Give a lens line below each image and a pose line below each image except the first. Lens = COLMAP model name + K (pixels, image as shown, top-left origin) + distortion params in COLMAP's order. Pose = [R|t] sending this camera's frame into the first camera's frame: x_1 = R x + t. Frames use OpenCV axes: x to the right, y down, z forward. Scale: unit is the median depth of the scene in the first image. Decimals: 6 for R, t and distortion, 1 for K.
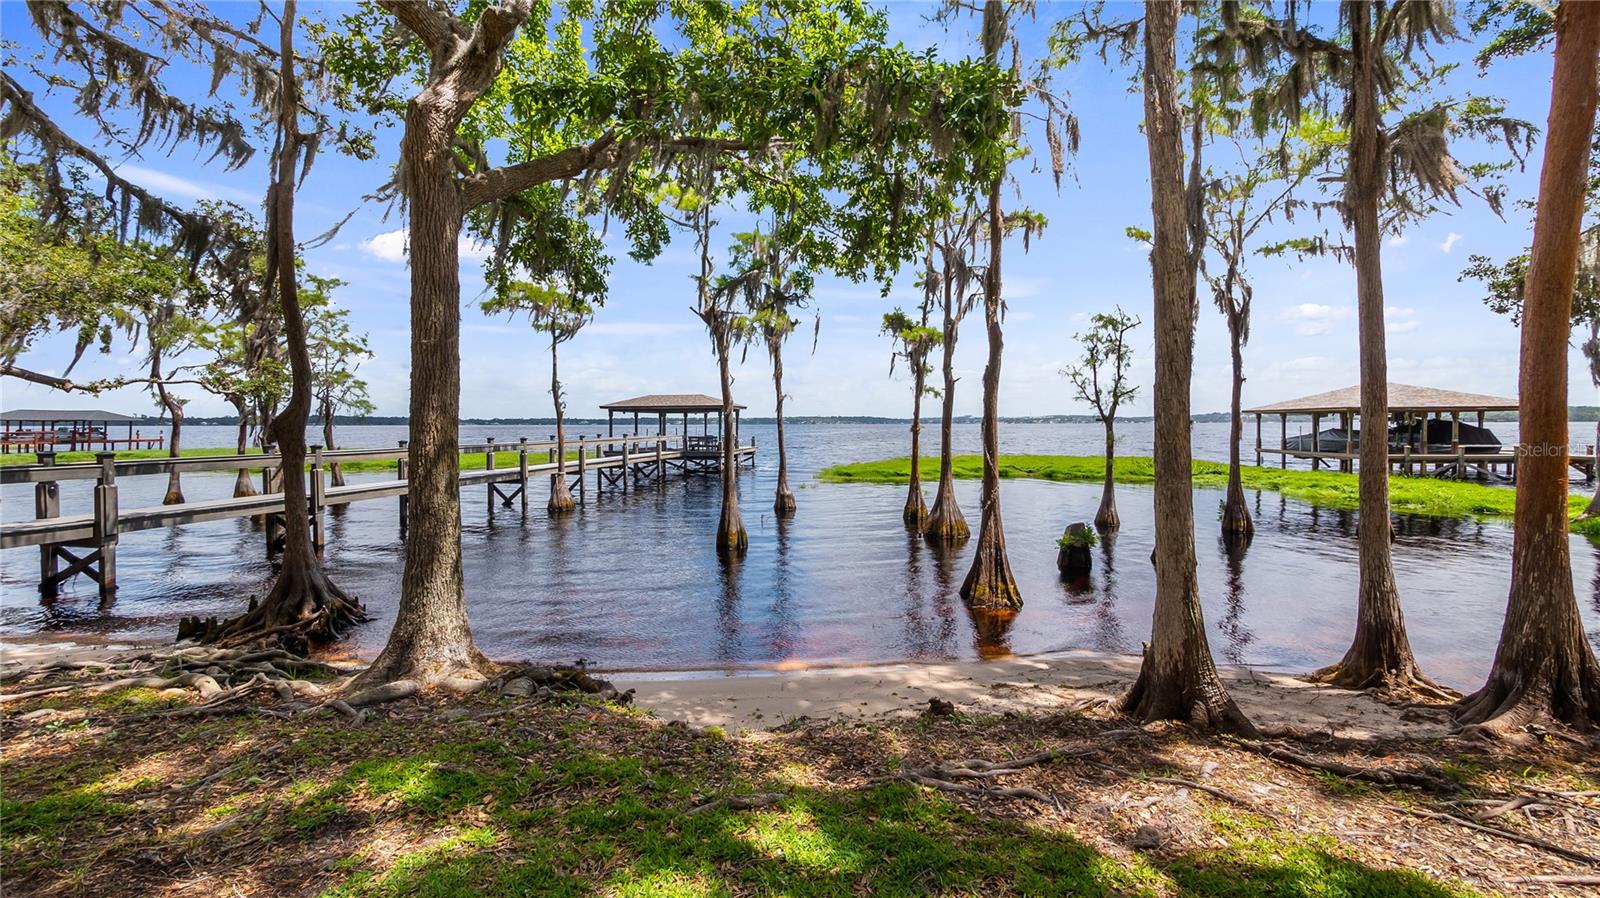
lens RADIAL K [[634.4, 0, 817.0], [0, 634.4, 435.1], [0, 0, 1]] dist [-0.008499, 0.000633]
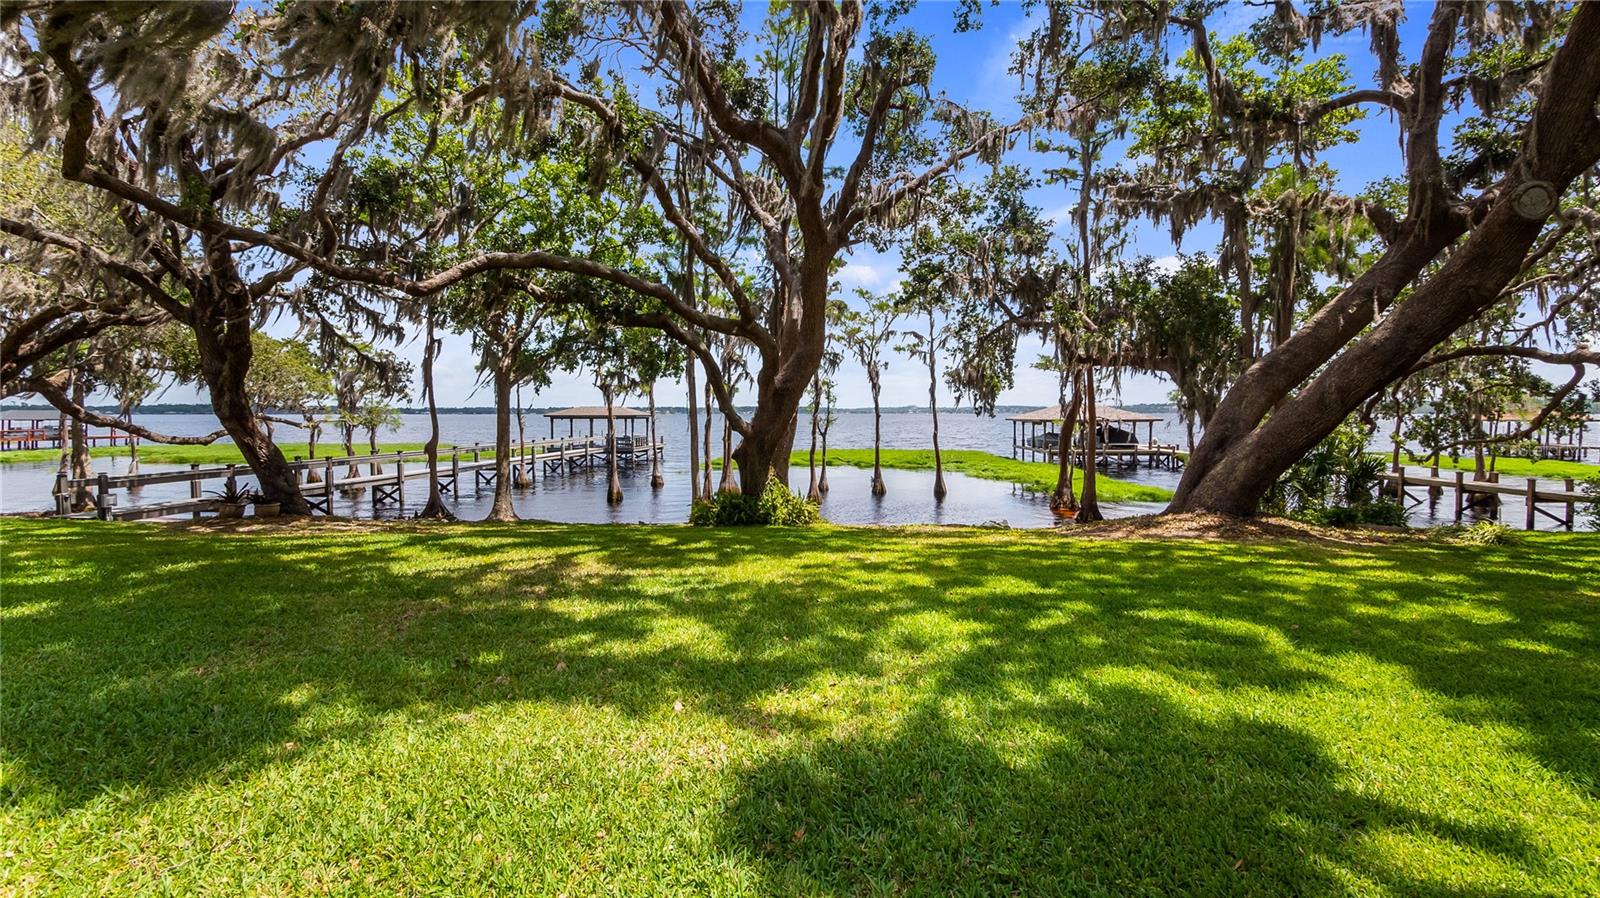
lens RADIAL K [[634.4, 0, 813.7], [0, 634.4, 442.7], [0, 0, 1]] dist [-0.008499, 0.000633]
pose [[0.996755, -0.001661, 0.080475, 0.423894], [-0.000626, 0.999597, 0.028385, -0.081721], [-0.080490, -0.028343, 0.996352, -1.350256]]
